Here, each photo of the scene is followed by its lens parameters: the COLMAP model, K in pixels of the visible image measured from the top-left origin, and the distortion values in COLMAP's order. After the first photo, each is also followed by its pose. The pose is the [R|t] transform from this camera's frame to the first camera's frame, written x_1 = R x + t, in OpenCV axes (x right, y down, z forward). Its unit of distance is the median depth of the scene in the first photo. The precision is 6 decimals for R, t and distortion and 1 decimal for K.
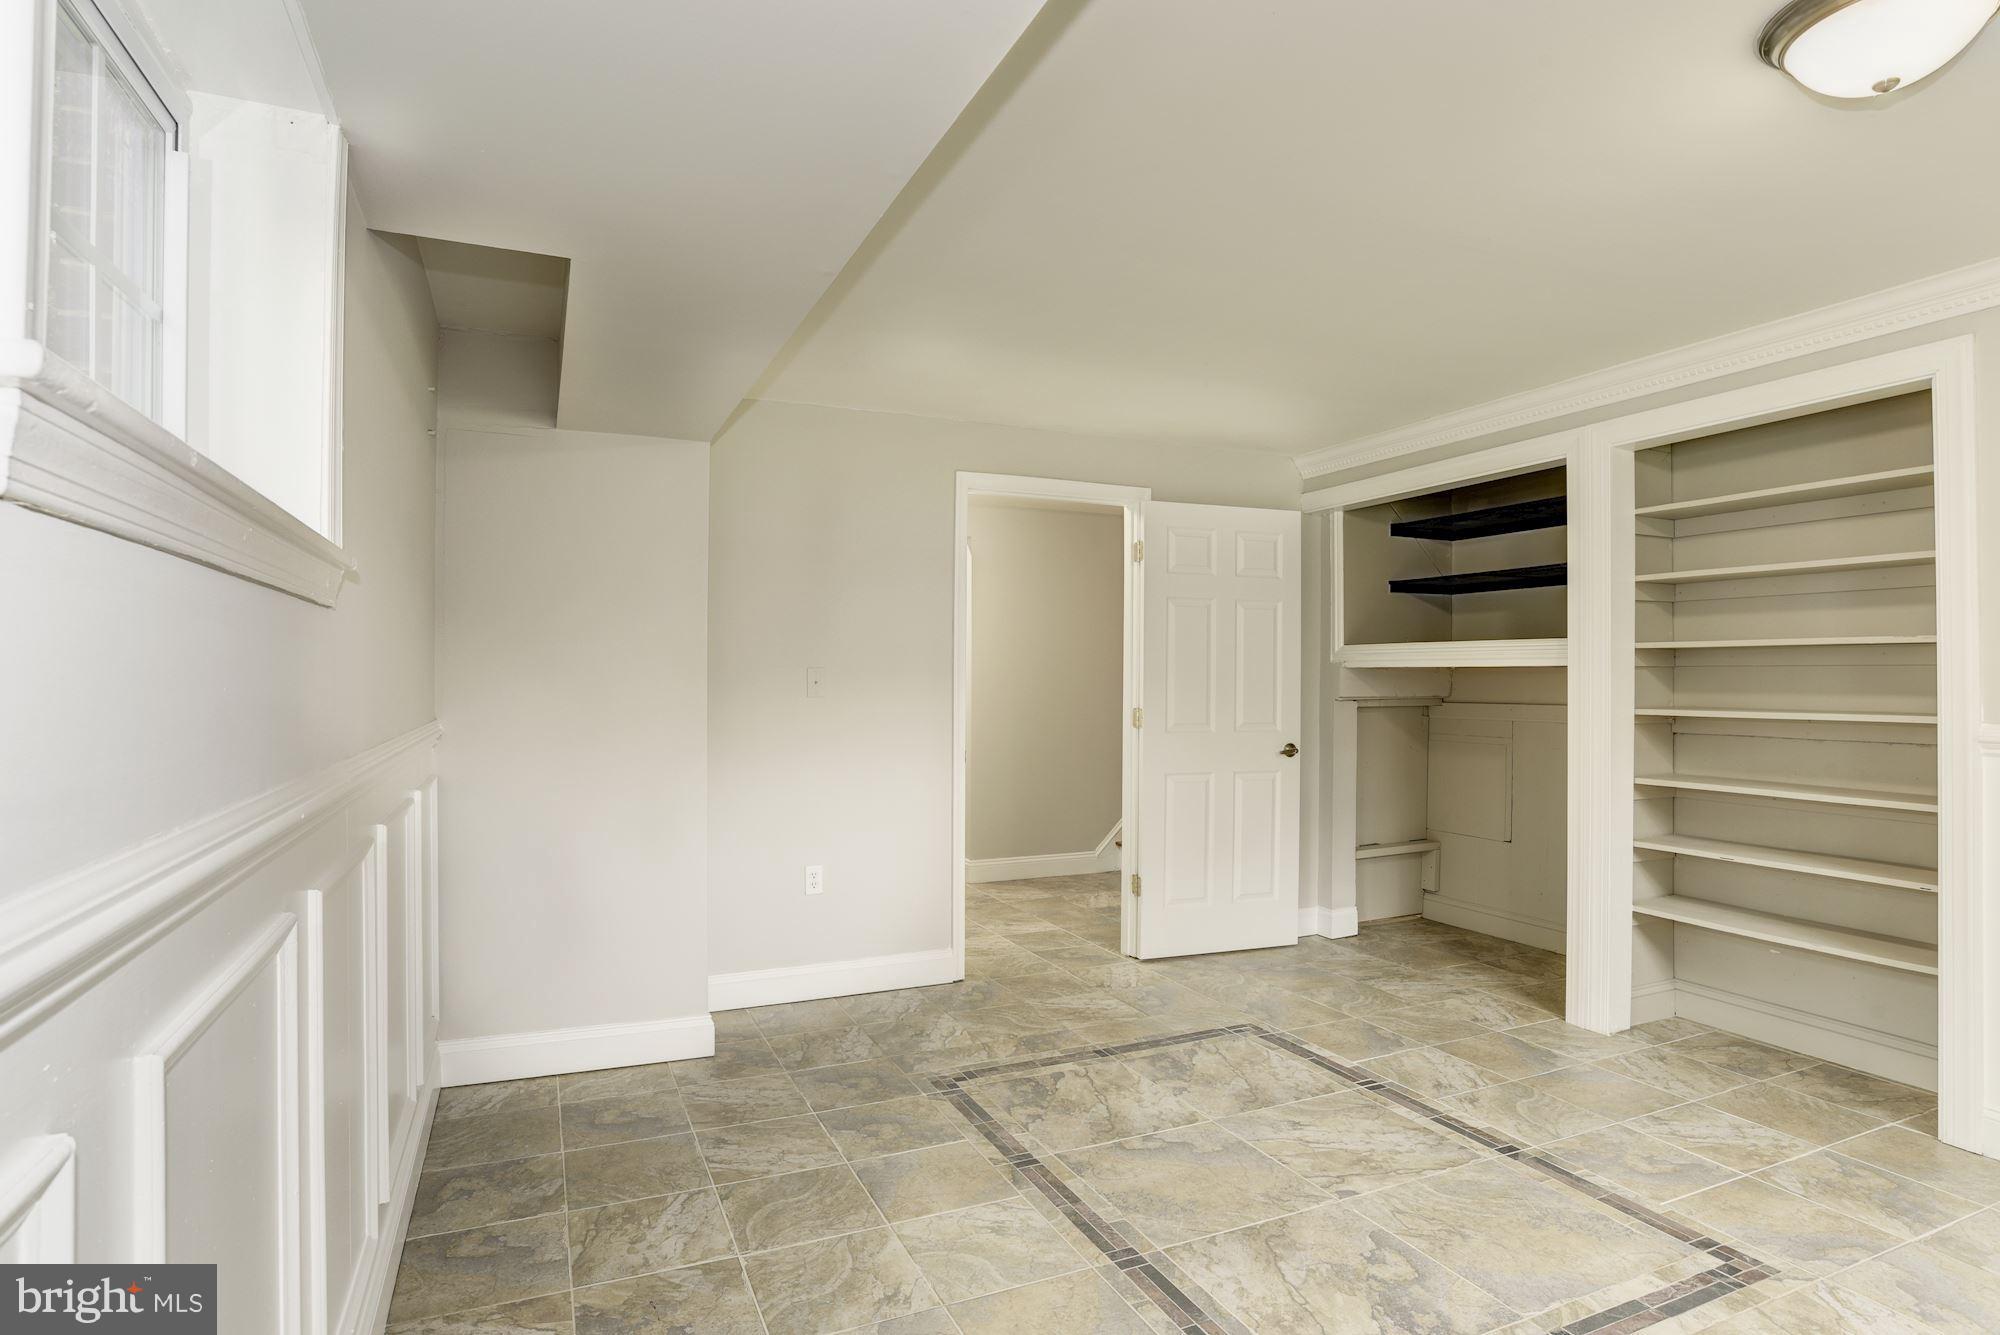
lens RADIAL K [[1032.3, 0, 998.4], [0, 1032.3, 672.2], [0, 0, 1]] dist [-0.043488, 0.013823]
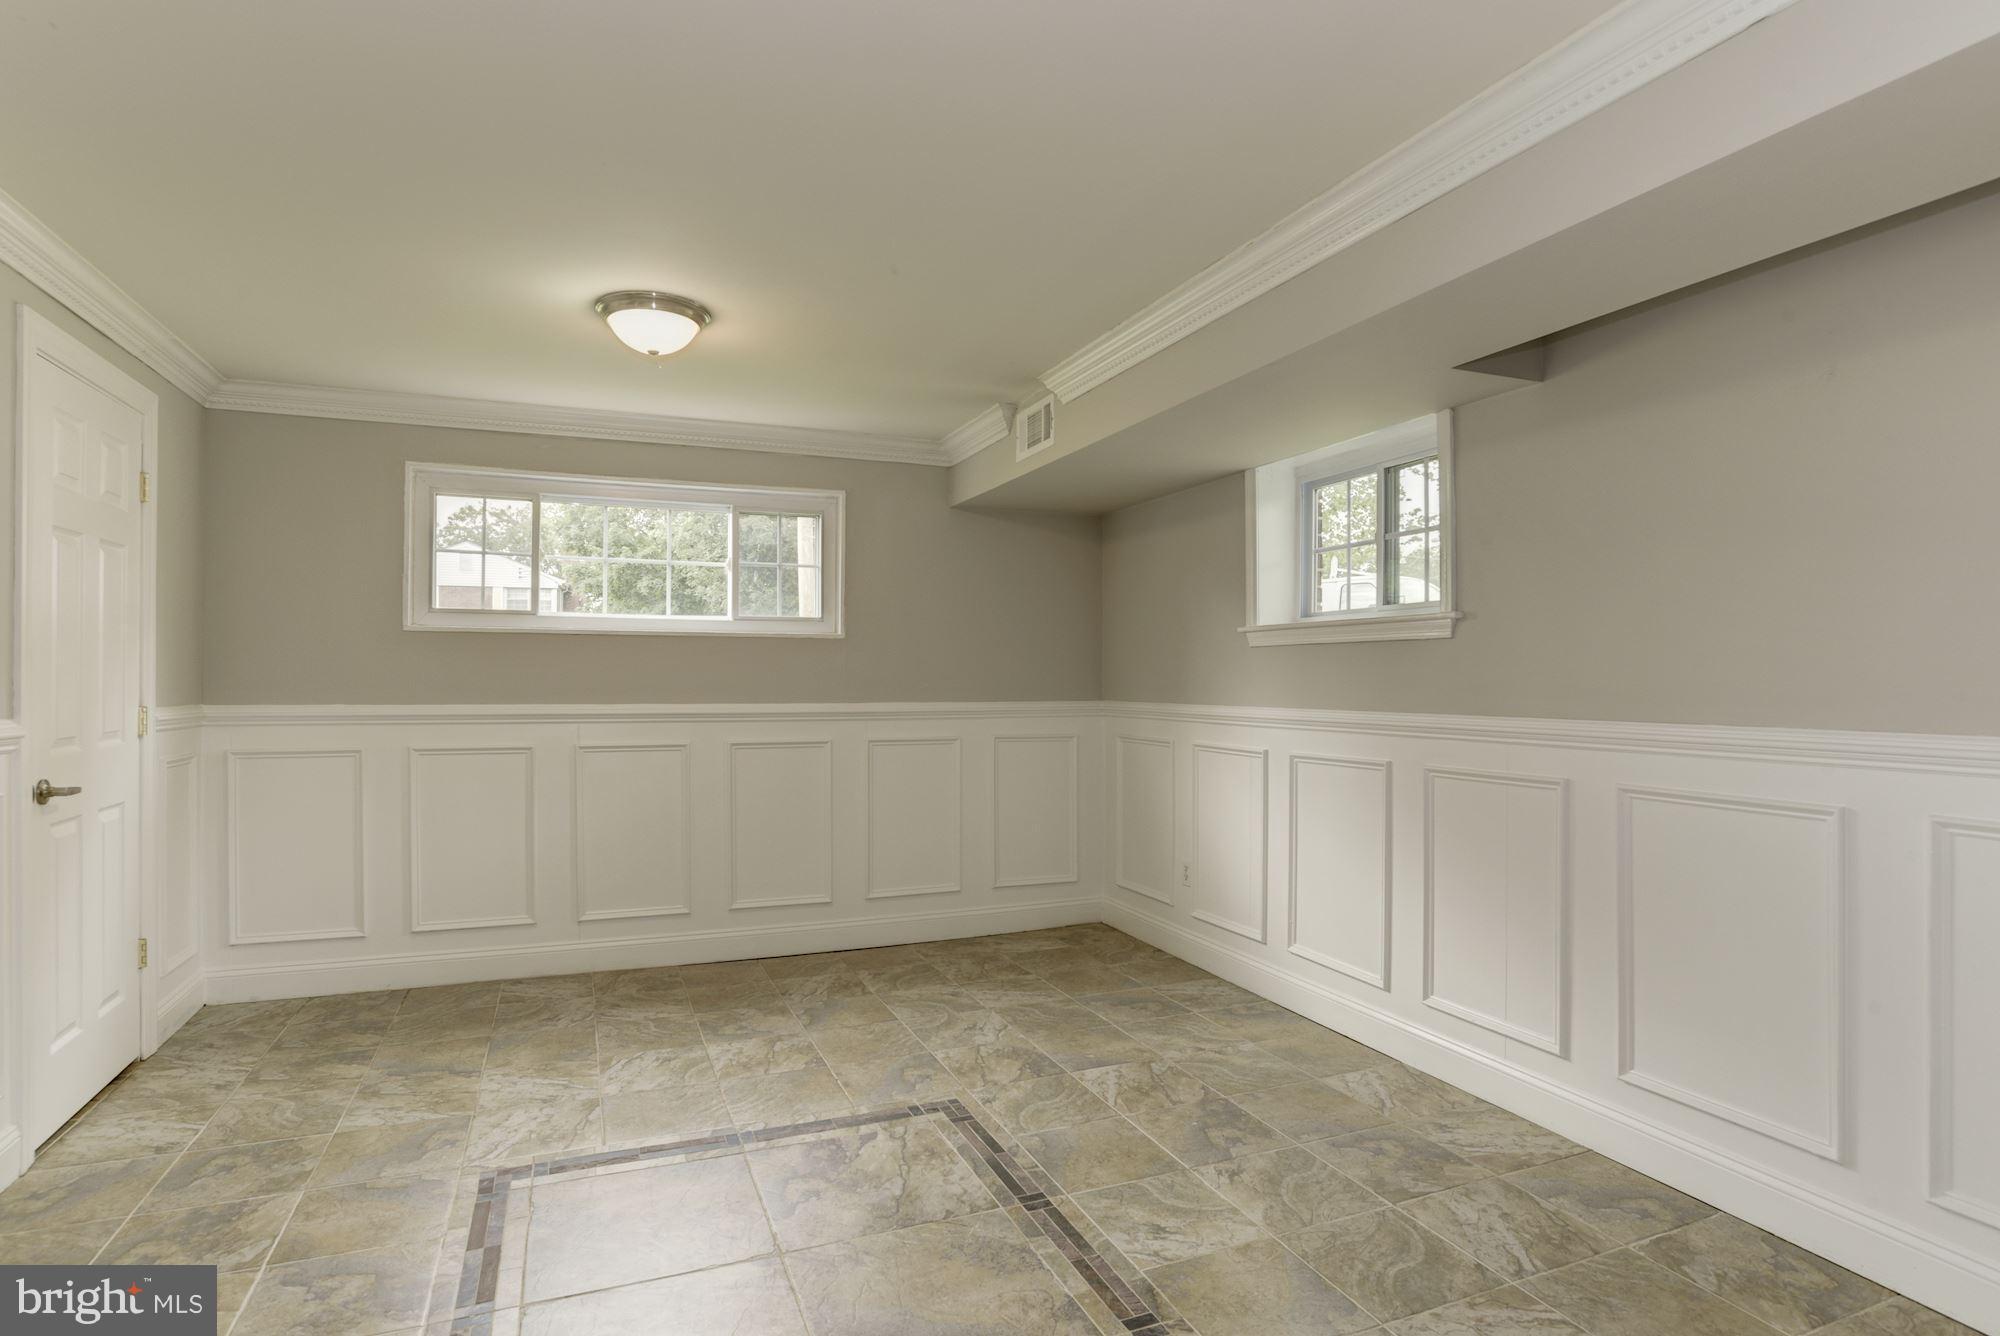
lens RADIAL K [[1032.3, 0, 1000.1], [0, 1032.3, 669.4], [0, 0, 1]] dist [-0.043488, 0.013823]
pose [[-0.999326, -0.002548, 0.036619, 0.118787], [-0.002936, 0.999940, -0.010550, 0.015466], [-0.036590, -0.010650, -0.999274, 2.002983]]
